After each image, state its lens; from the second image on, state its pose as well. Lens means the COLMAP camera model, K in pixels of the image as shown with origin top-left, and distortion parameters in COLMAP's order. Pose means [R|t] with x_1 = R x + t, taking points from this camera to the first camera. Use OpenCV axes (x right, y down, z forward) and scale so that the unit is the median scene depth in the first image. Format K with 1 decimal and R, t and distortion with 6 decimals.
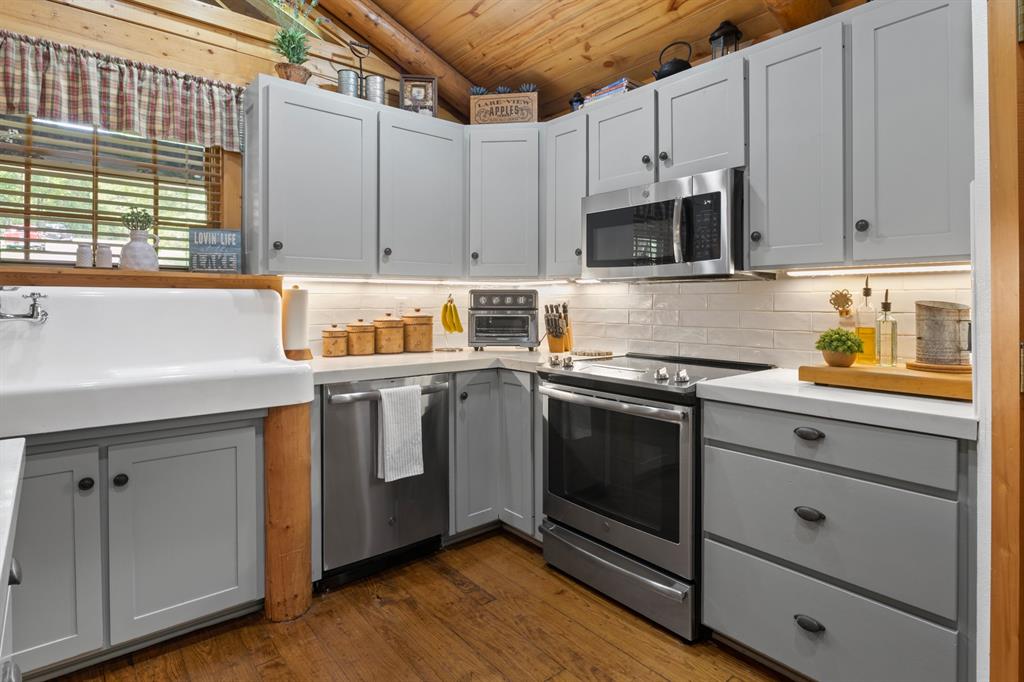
lens RADIAL K [[529.3, 0, 508.1], [0, 529.3, 328.9], [0, 0, 1]] dist [-0.005124, -0.001044]
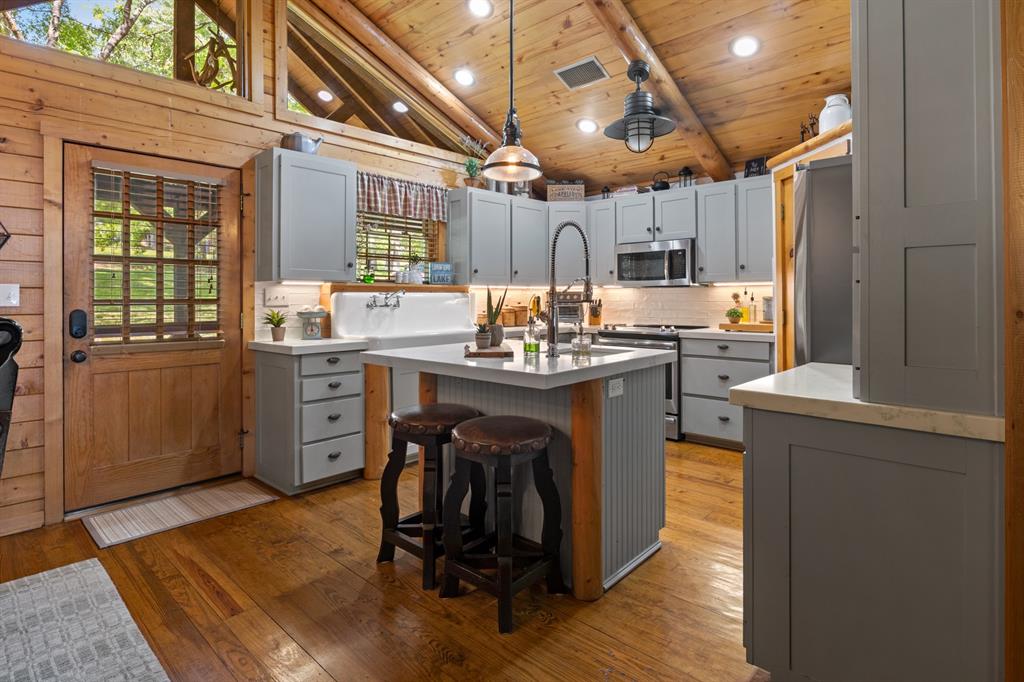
lens RADIAL K [[529.3, 0, 508.1], [0, 529.3, 328.9], [0, 0, 1]] dist [-0.005124, -0.001044]
pose [[0.992475, -0.013532, 0.121694, -0.564196], [0.012785, 0.999894, 0.006924, 0.051982], [-0.121775, -0.005316, 0.992544, -1.031918]]
